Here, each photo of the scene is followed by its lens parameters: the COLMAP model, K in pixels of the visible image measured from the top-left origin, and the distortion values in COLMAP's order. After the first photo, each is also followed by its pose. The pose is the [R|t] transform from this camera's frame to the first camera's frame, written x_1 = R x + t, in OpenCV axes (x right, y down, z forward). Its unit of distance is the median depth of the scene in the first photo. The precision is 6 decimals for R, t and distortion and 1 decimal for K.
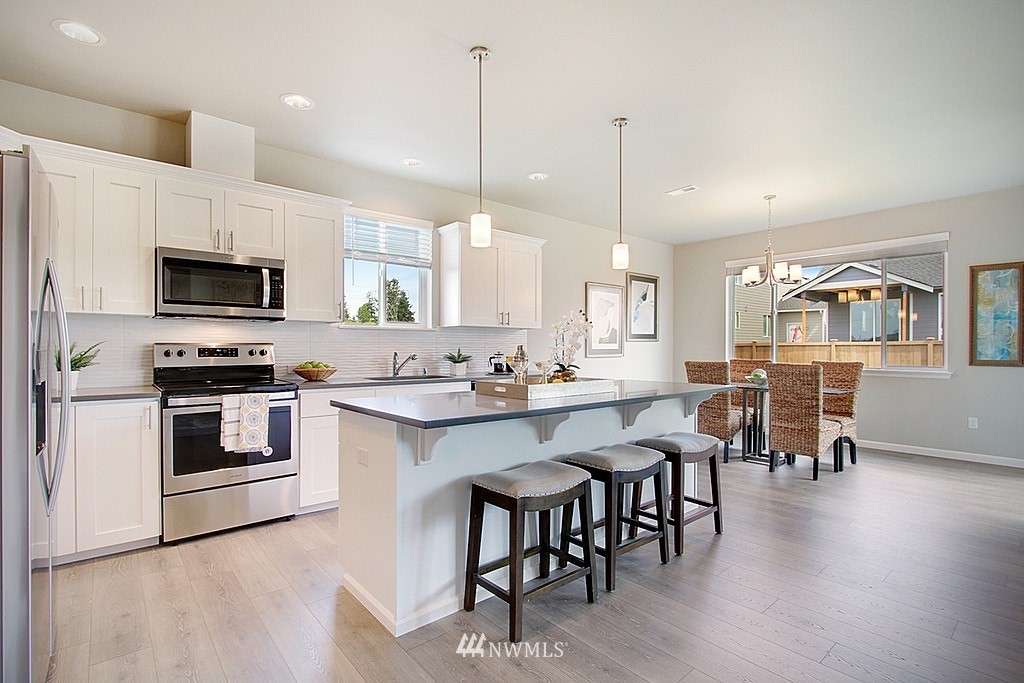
lens RADIAL K [[509.1, 0, 511.5], [0, 509.1, 356.3], [0, 0, 1]] dist [0.001414, 0.001192]
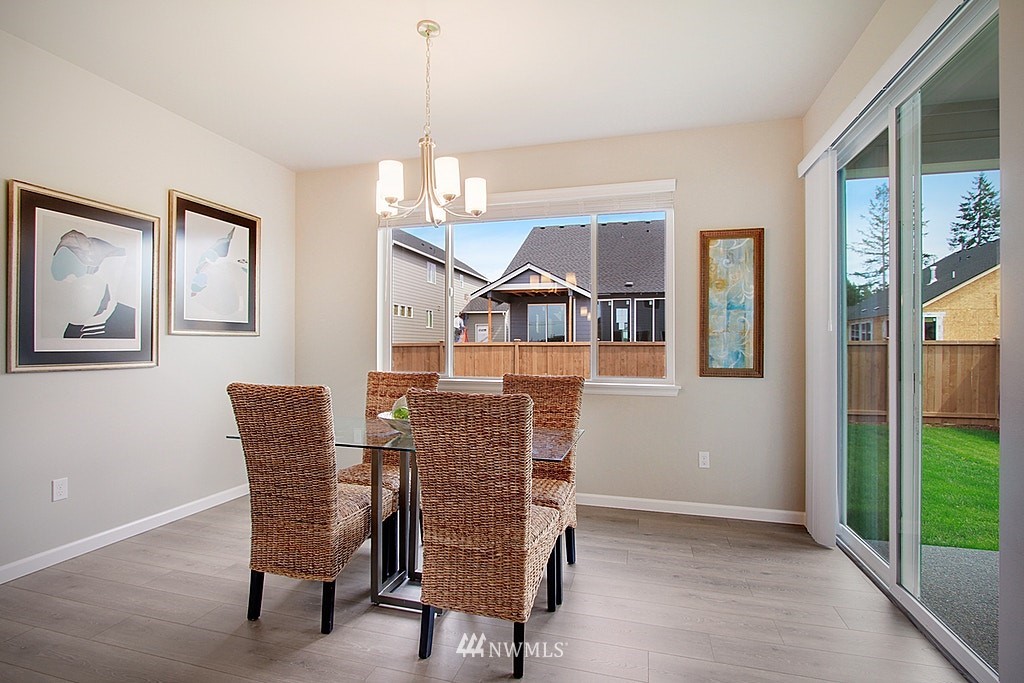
lens RADIAL K [[486.5, 0, 512.0], [0, 486.5, 341.5], [0, 0, 1]] dist [-0.000448, 0.000066]
pose [[0.843511, 0.010526, 0.537009, 0.326799], [0.004443, 0.999637, -0.026574, -0.011941], [-0.537093, 0.024802, 0.843158, 0.572150]]
